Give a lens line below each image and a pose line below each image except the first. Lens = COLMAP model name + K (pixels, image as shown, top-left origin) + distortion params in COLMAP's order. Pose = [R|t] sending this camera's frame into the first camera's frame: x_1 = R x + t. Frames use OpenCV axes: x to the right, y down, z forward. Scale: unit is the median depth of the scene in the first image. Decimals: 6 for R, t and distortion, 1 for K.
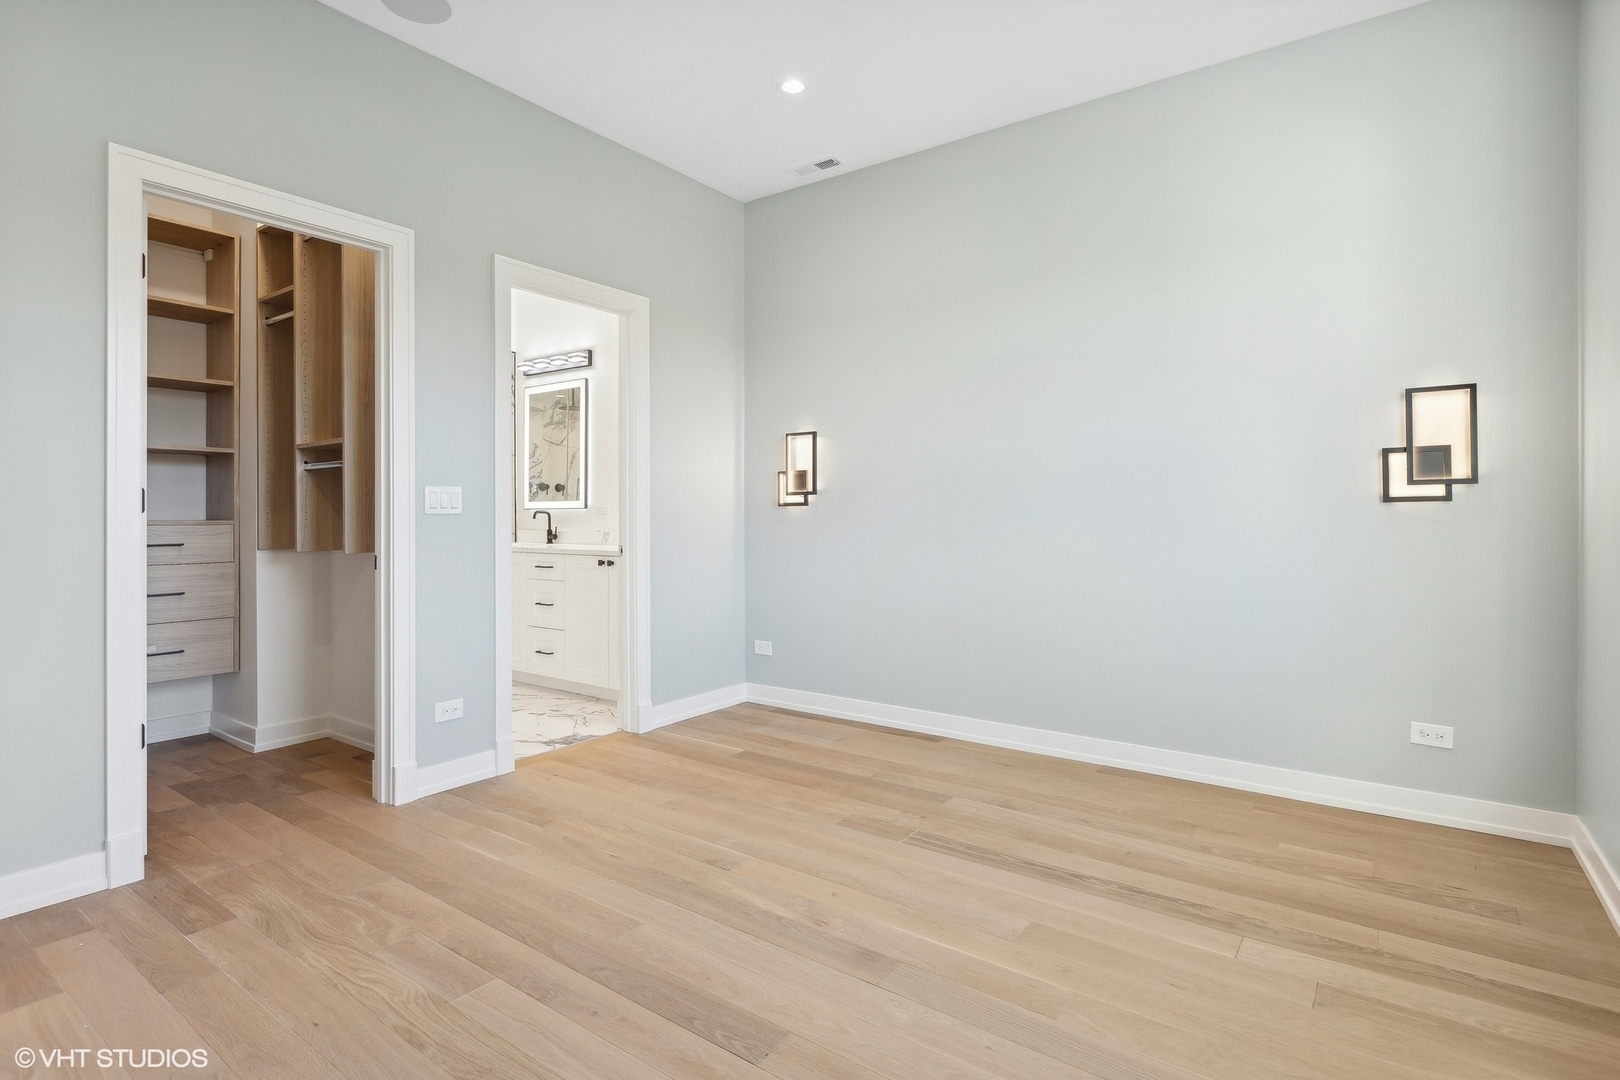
lens RADIAL K [[807.4, 0, 812.4], [0, 807.4, 516.7], [0, 0, 1]] dist [-0.004571, -0.000811]
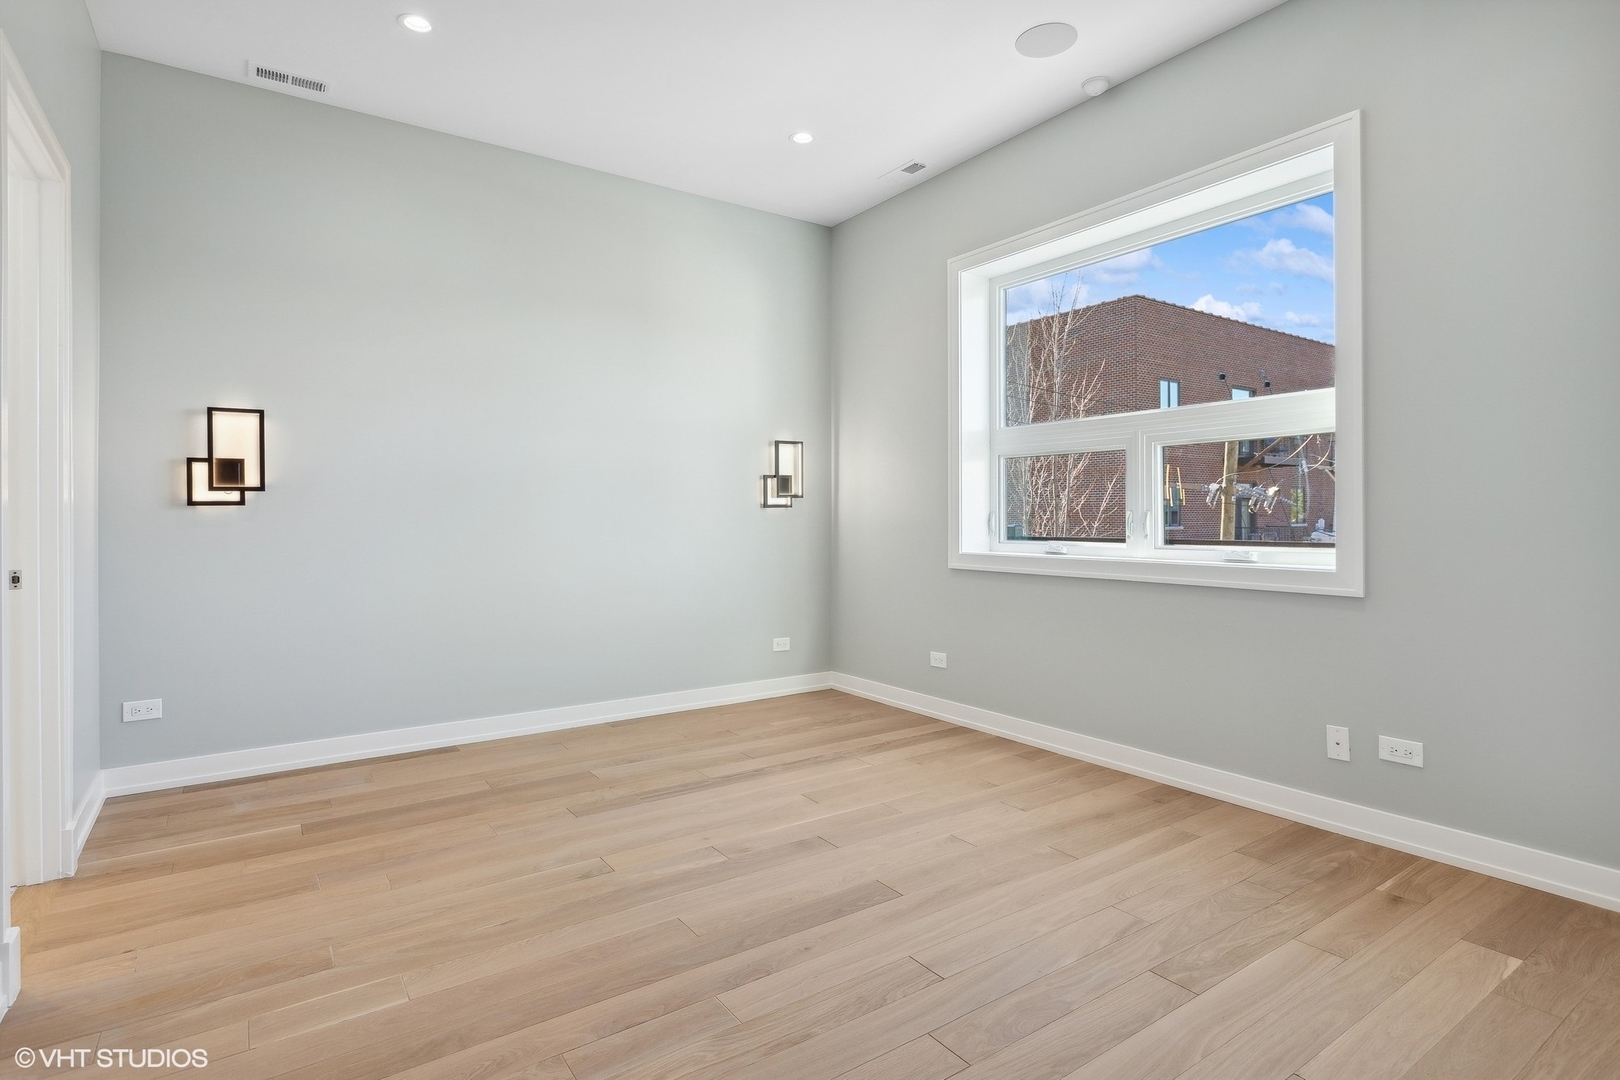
lens RADIAL K [[807.4, 0, 804.8], [0, 807.4, 513.3], [0, 0, 1]] dist [-0.004571, -0.000811]
pose [[0.336119, 0.001607, 0.941818, -0.787424], [0.006264, 0.999973, -0.003942, 0.000386], [-0.941799, 0.007225, 0.336100, 0.356737]]
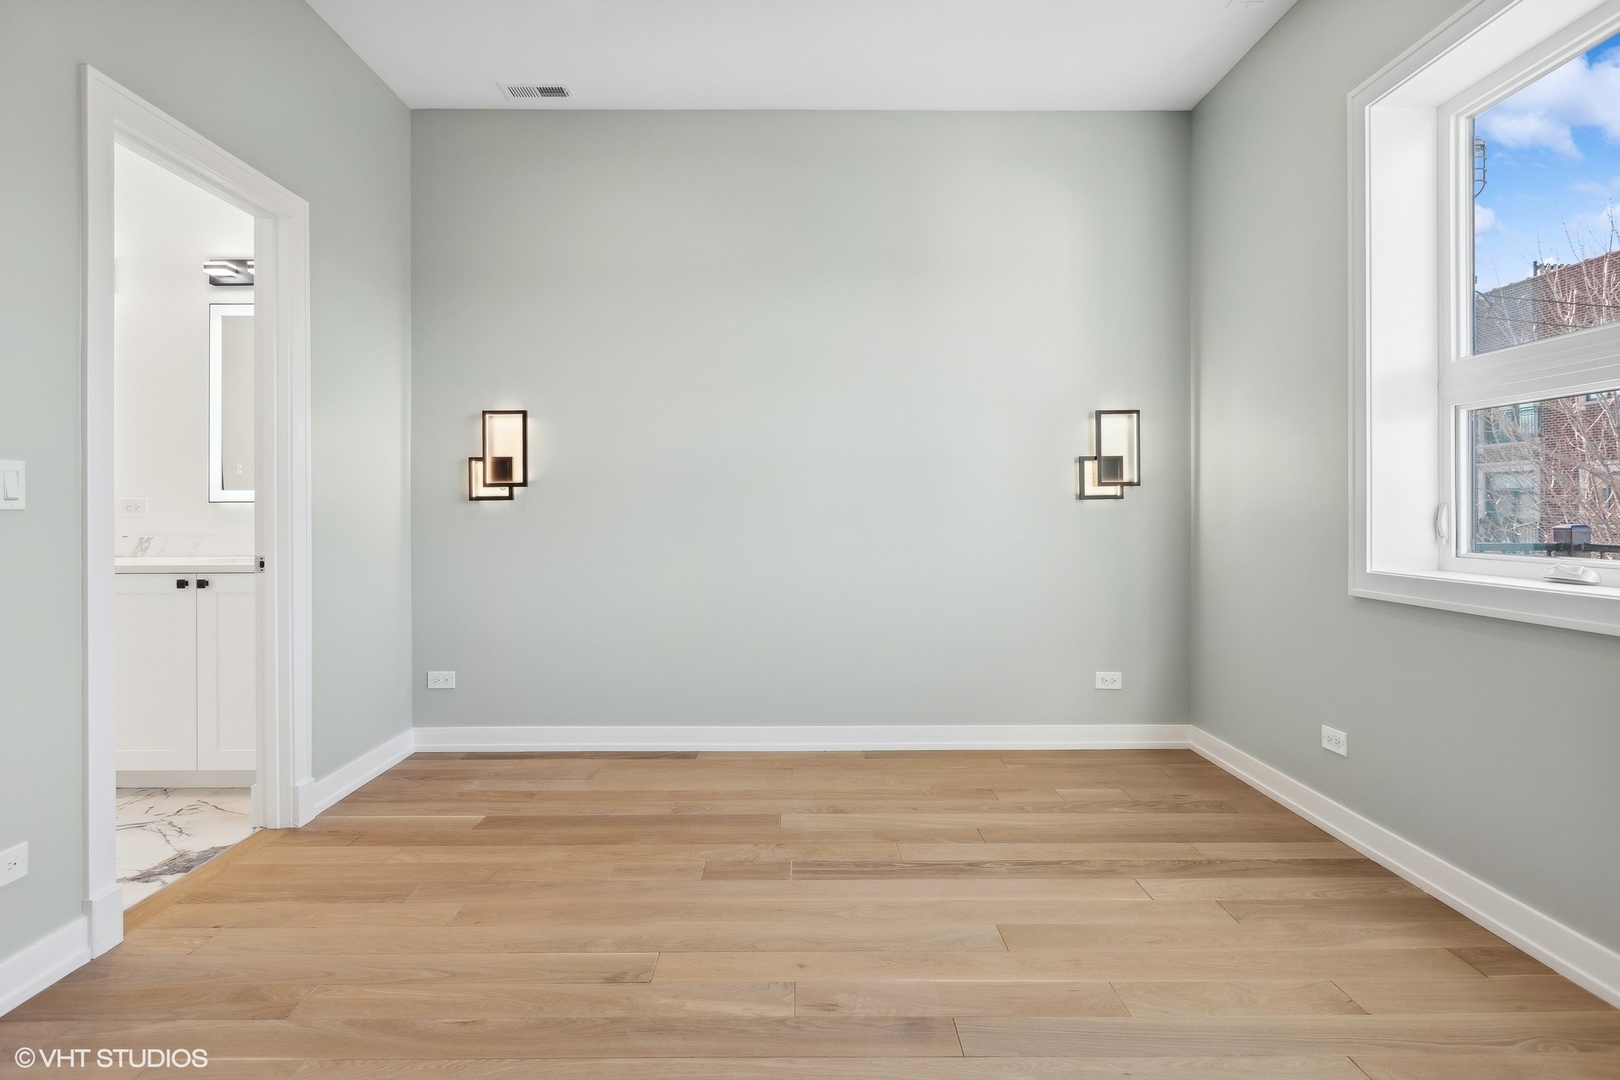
lens RADIAL K [[778.4, 0, 809.8], [0, 778.4, 511.0], [0, 0, 1]] dist [-0.000607, -0.002002]
pose [[0.805465, -0.001614, 0.592641, -0.336289], [0.004004, 0.999988, -0.002718, 0.001292], [-0.592629, 0.004562, 0.805462, 0.264884]]
